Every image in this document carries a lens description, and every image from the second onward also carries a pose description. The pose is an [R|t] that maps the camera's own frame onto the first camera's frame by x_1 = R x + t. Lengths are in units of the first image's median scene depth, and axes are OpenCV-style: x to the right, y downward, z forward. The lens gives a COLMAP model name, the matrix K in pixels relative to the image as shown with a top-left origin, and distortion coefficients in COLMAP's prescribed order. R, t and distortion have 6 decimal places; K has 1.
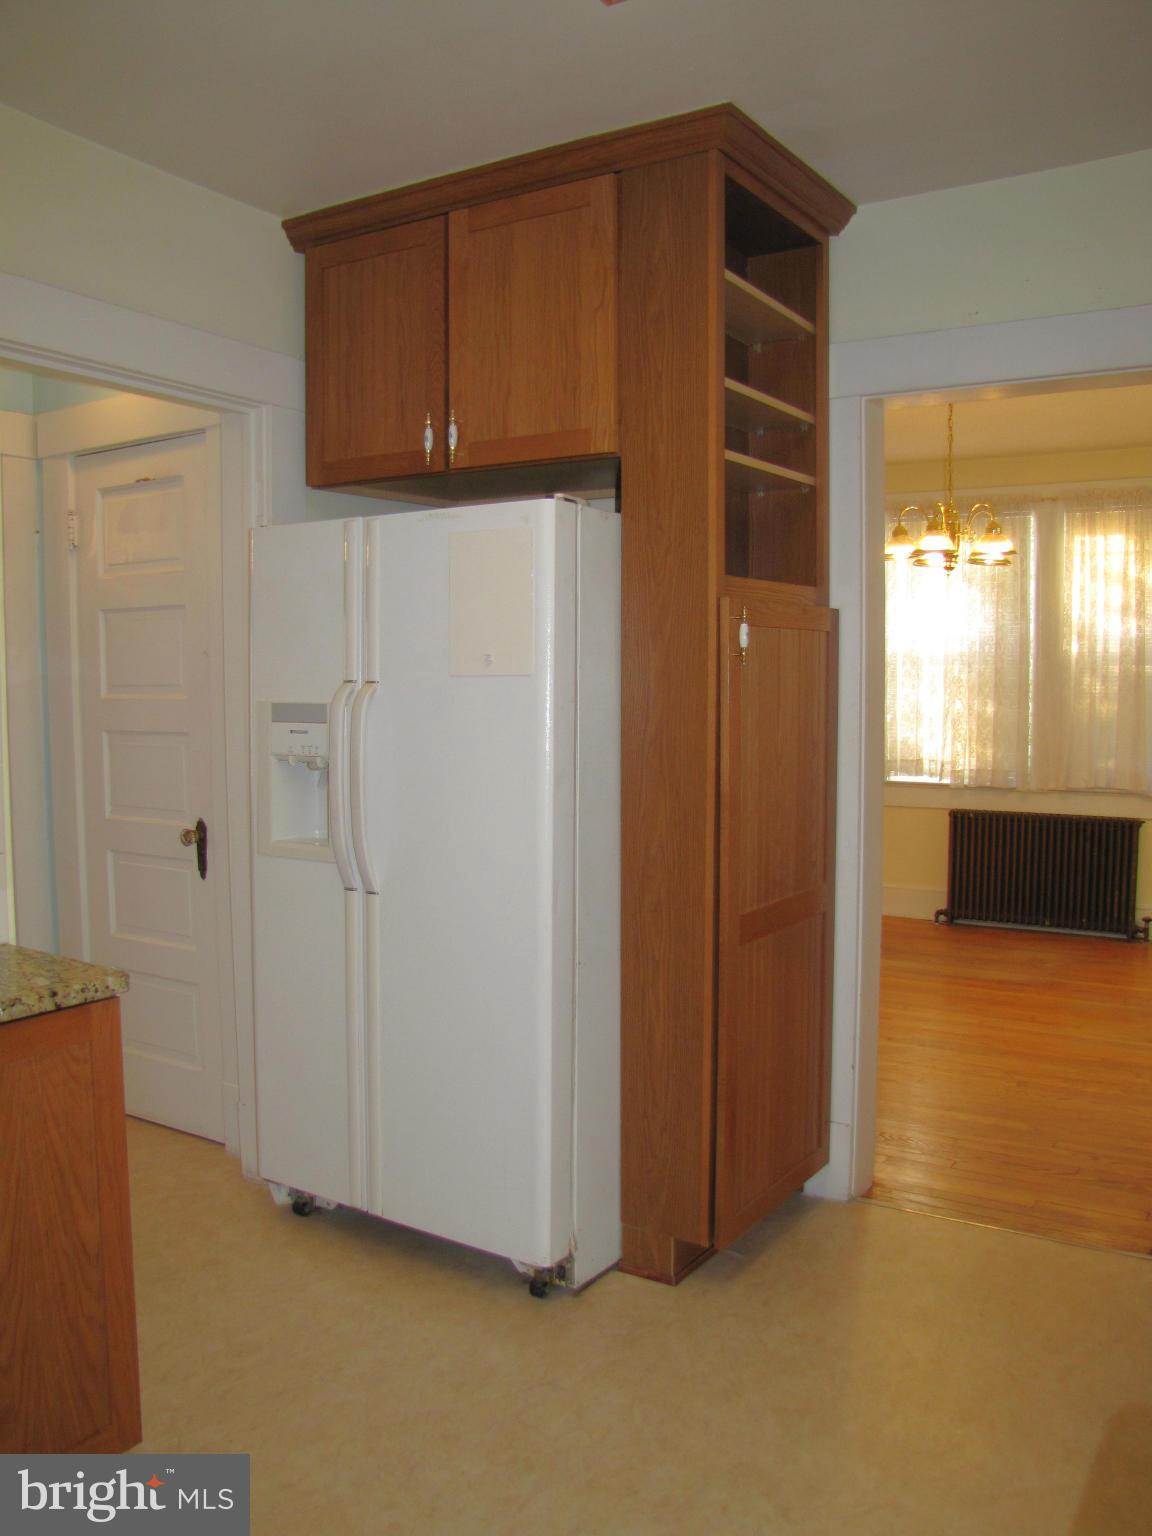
lens RADIAL K [[1305.8, 0, 579.4], [0, 1305.8, 772.4], [0, 0, 1]] dist [-0.056233, 0.037334]
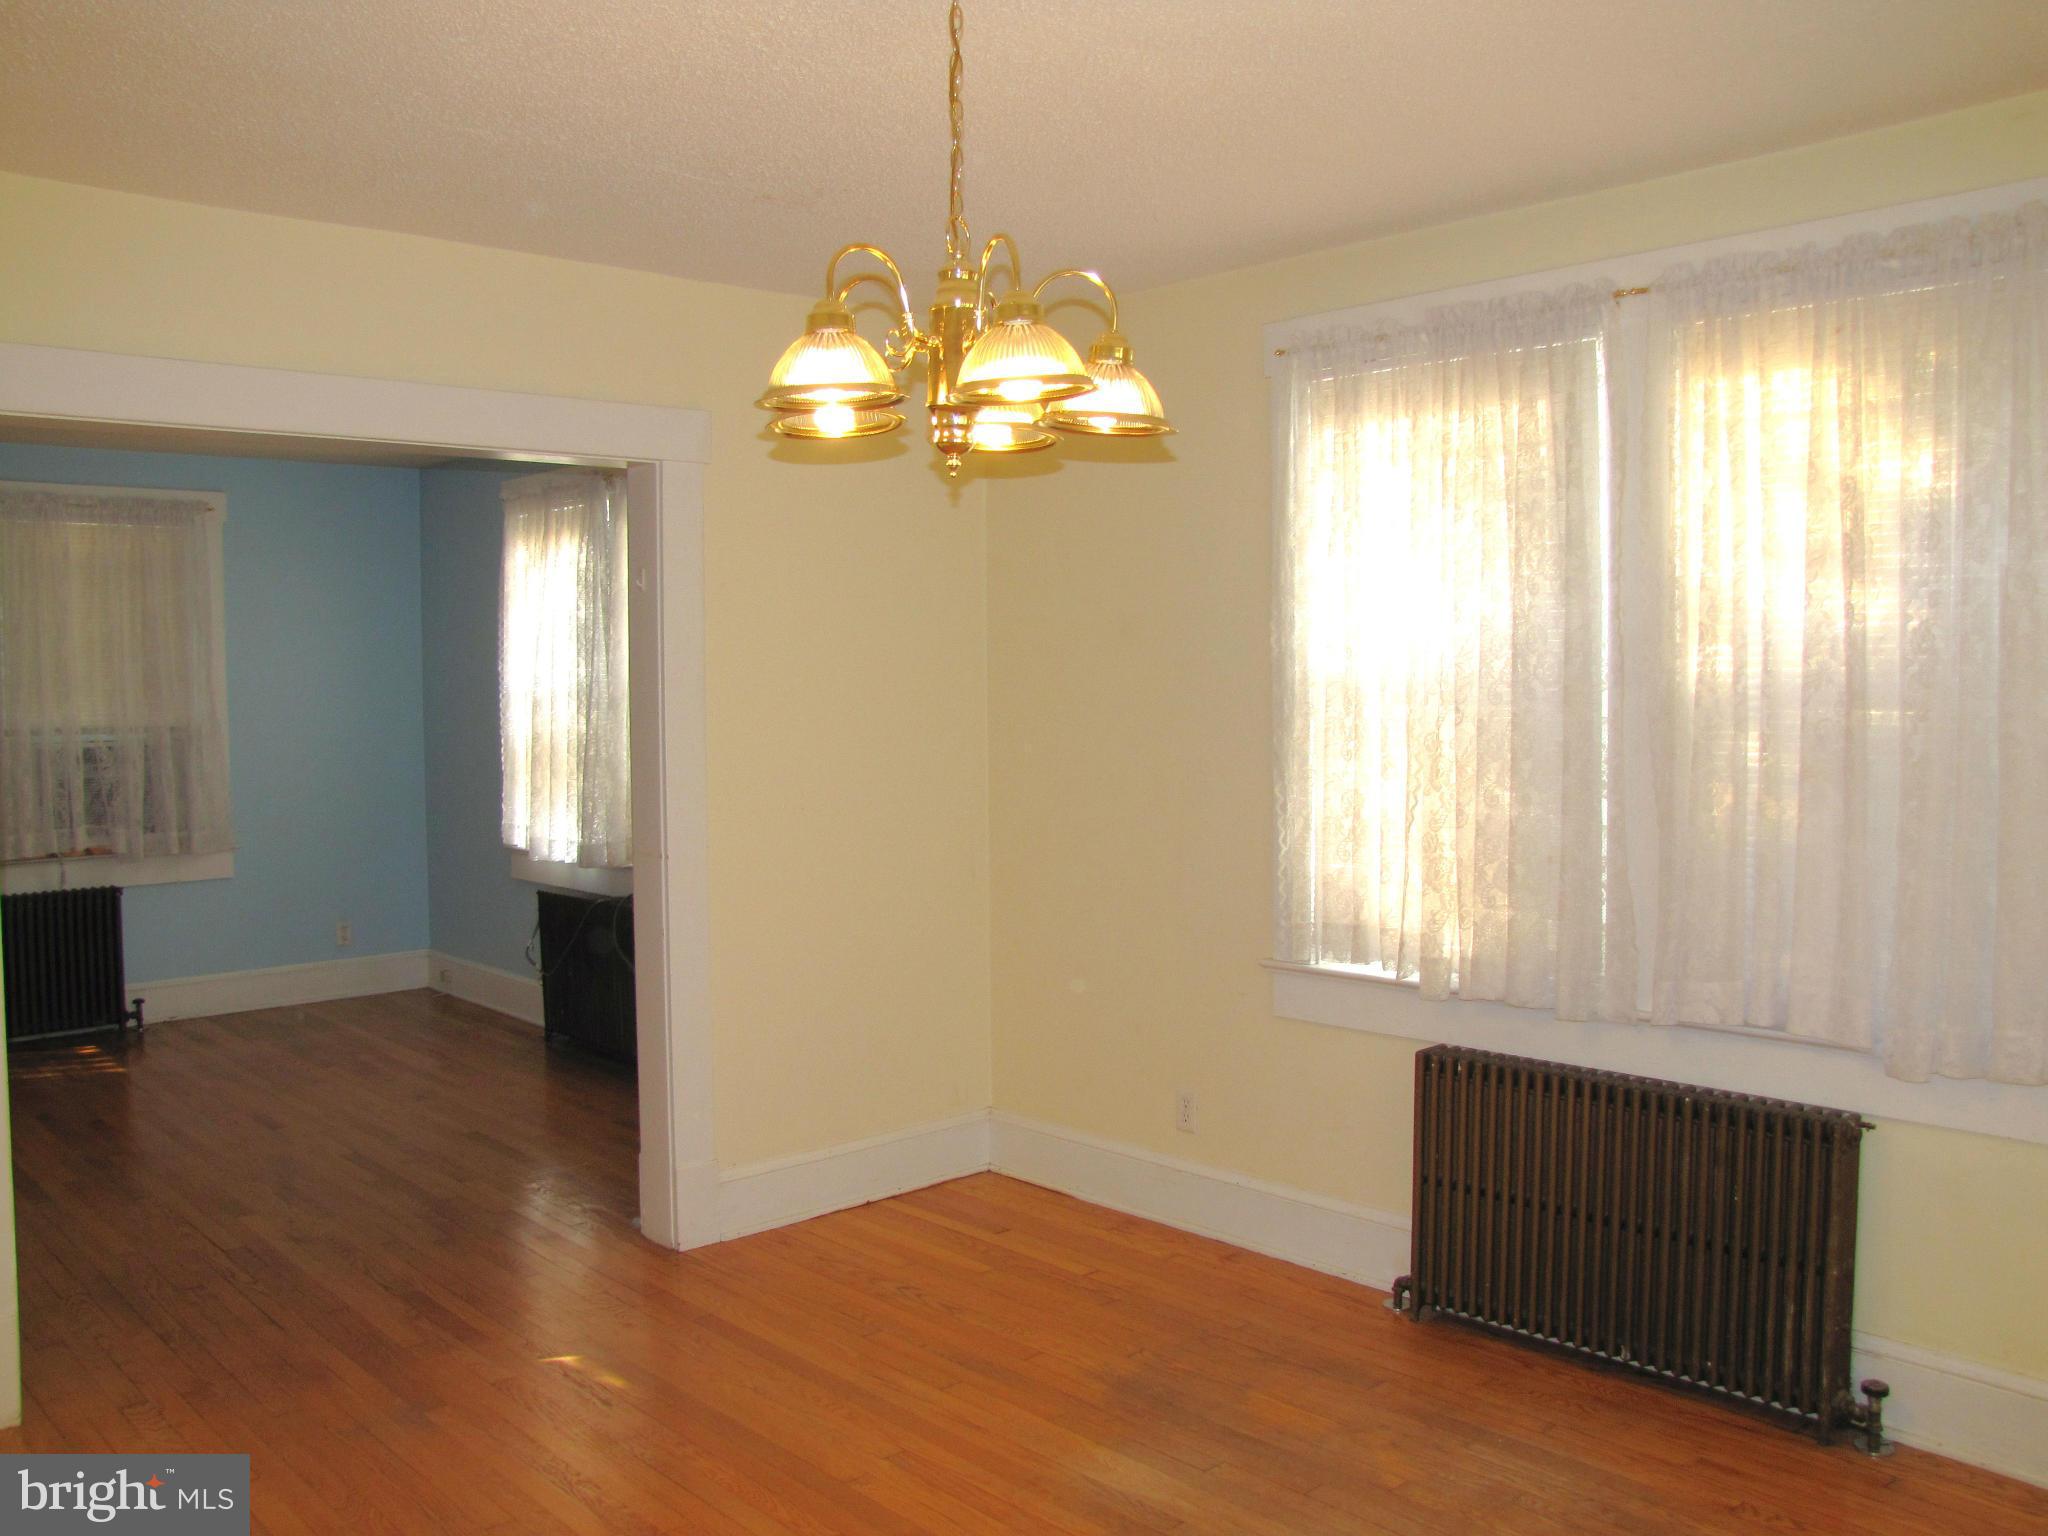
lens RADIAL K [[1741.1, 0, 1014.3], [0, 1741.1, 779.2], [0, 0, 1]] dist [-0.056233, 0.037334]
pose [[0.963538, 0.012261, -0.267290, 0.315611], [-0.020129, 0.999440, -0.026717, -0.041854], [0.266813, 0.031124, 0.963246, 0.431439]]
